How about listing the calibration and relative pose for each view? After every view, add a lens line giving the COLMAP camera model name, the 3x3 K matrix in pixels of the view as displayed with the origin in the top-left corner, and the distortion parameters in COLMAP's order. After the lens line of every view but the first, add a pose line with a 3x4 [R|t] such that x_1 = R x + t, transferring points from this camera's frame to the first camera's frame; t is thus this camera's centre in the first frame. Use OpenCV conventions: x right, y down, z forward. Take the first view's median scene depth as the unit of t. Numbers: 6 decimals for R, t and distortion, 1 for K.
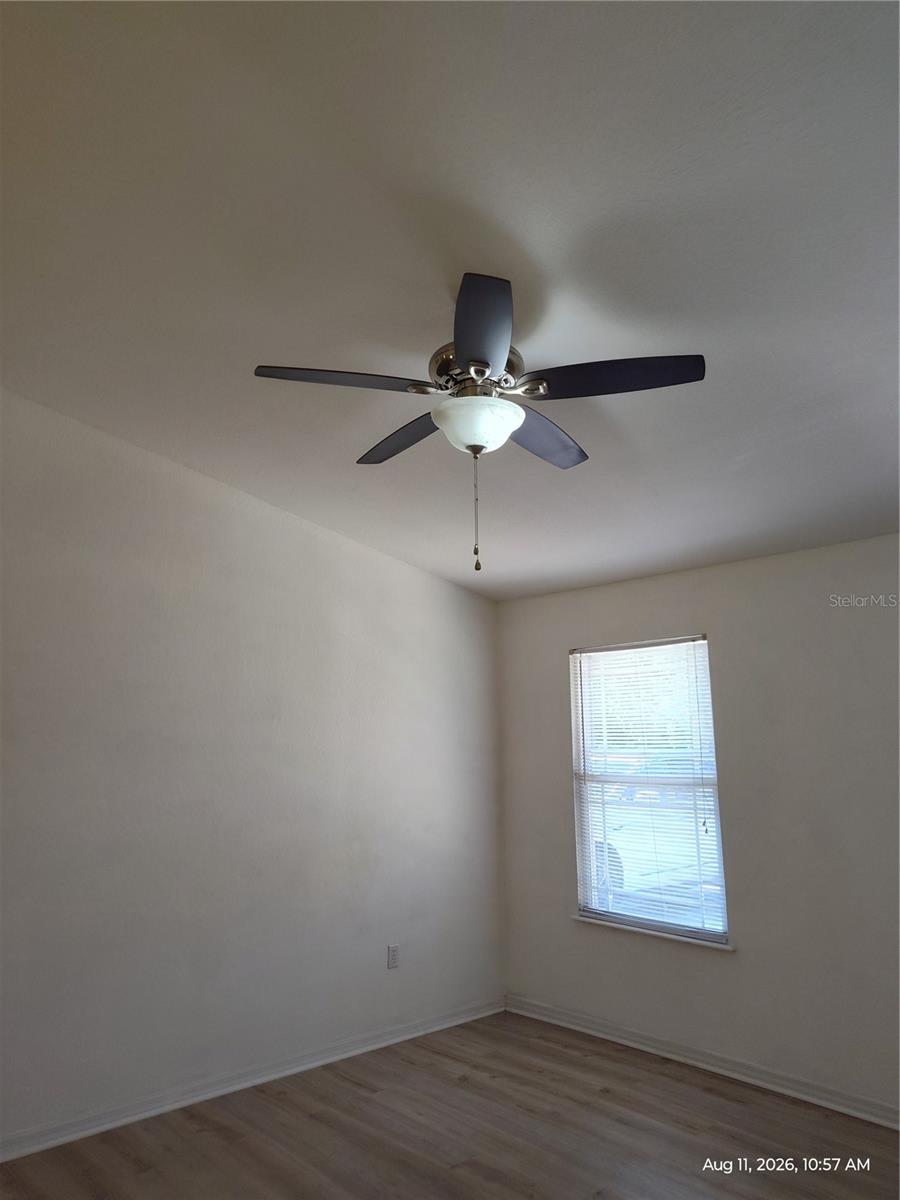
lens RADIAL K [[811.9, 0, 445.9], [0, 811.9, 597.7], [0, 0, 1]] dist [-0.005216, -0.008668]
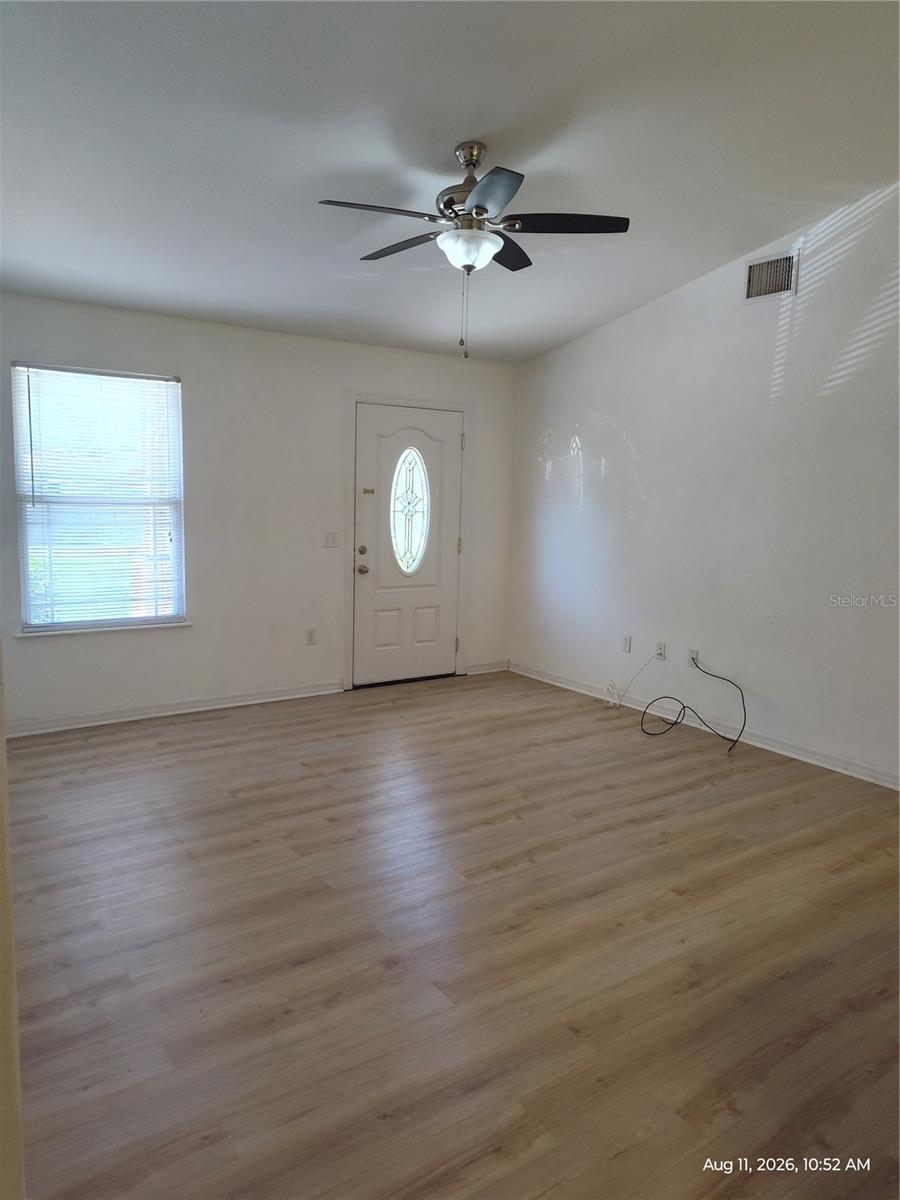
lens RADIAL K [[811.9, 0, 447.2], [0, 811.9, 594.6], [0, 0, 1]] dist [-0.005216, -0.008668]
pose [[0.137185, -0.127964, 0.982245, -0.848234], [-0.208081, 0.965772, 0.154880, 0.088830], [-0.968443, -0.225633, 0.105862, 0.439670]]
